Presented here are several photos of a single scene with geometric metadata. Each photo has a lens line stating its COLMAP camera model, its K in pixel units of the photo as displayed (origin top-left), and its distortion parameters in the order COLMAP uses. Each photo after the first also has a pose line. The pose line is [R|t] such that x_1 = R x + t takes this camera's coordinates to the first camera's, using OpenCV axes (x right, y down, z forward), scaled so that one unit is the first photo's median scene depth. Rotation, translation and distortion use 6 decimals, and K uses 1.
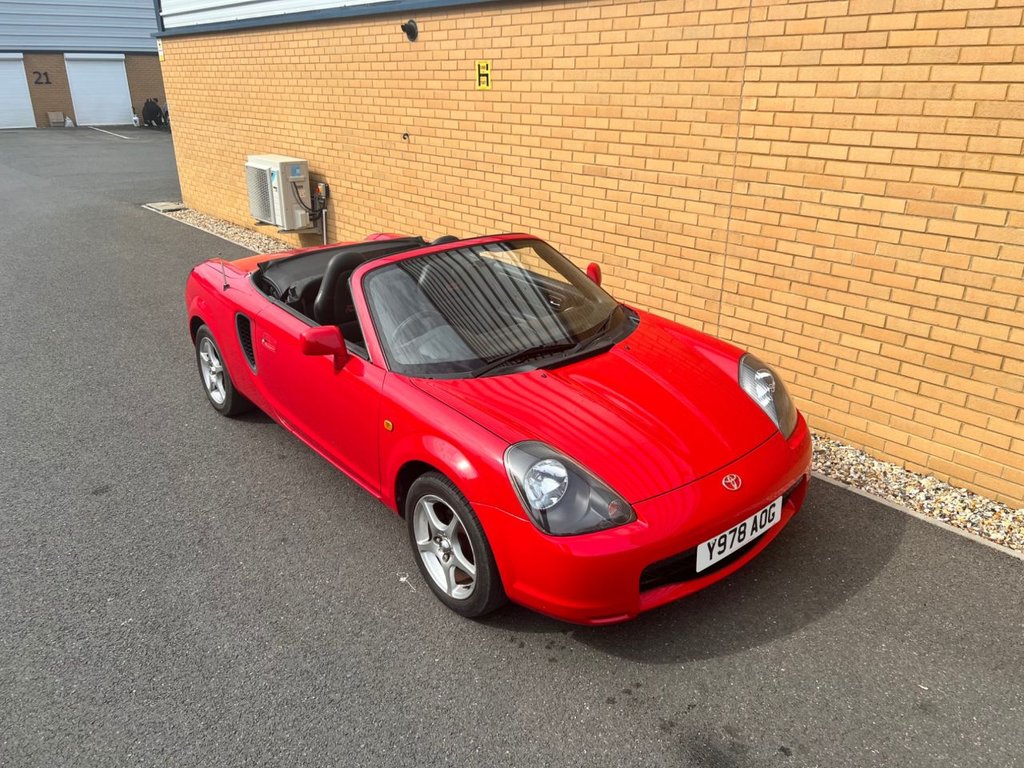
lens RADIAL K [[787.1, 0, 504.4], [0, 787.1, 407.5], [0, 0, 1]] dist [-0.026412, 0.000927]
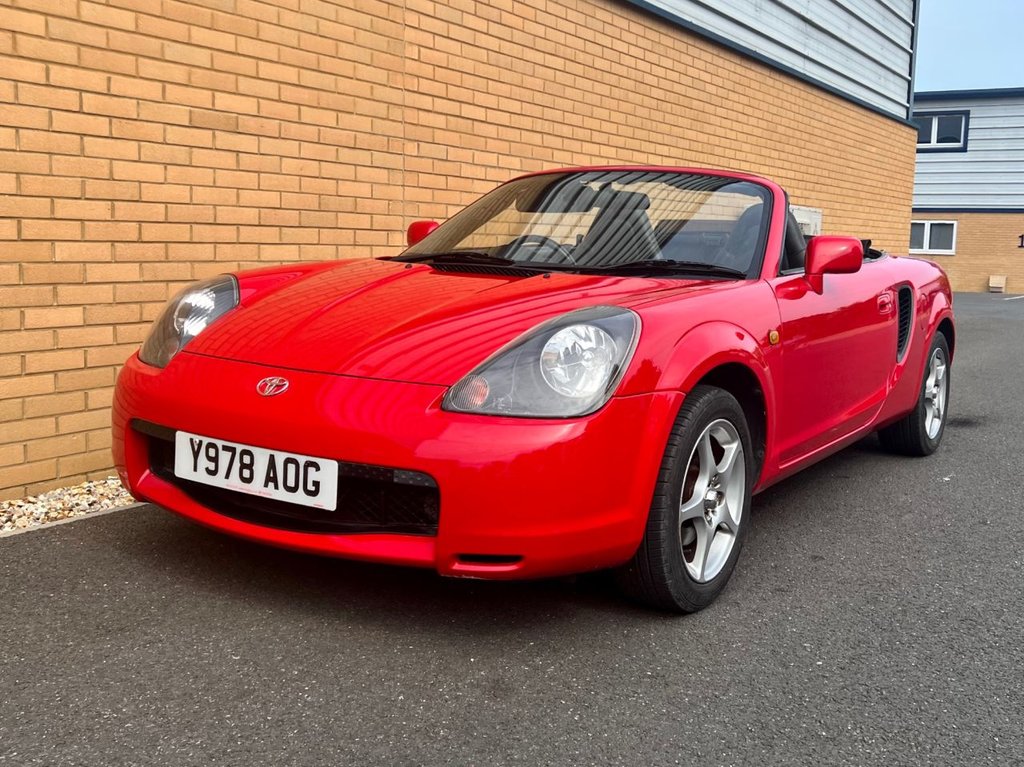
lens RADIAL K [[1007.7, 0, 567.6], [0, 1007.7, 381.4], [0, 0, 1]] dist [-0.041306, 0.000000]
pose [[-0.327180, -0.125082, 0.936647, -0.827637], [0.350586, 0.904392, 0.243238, -0.269161], [-0.877521, 0.407958, -0.252047, 1.280546]]
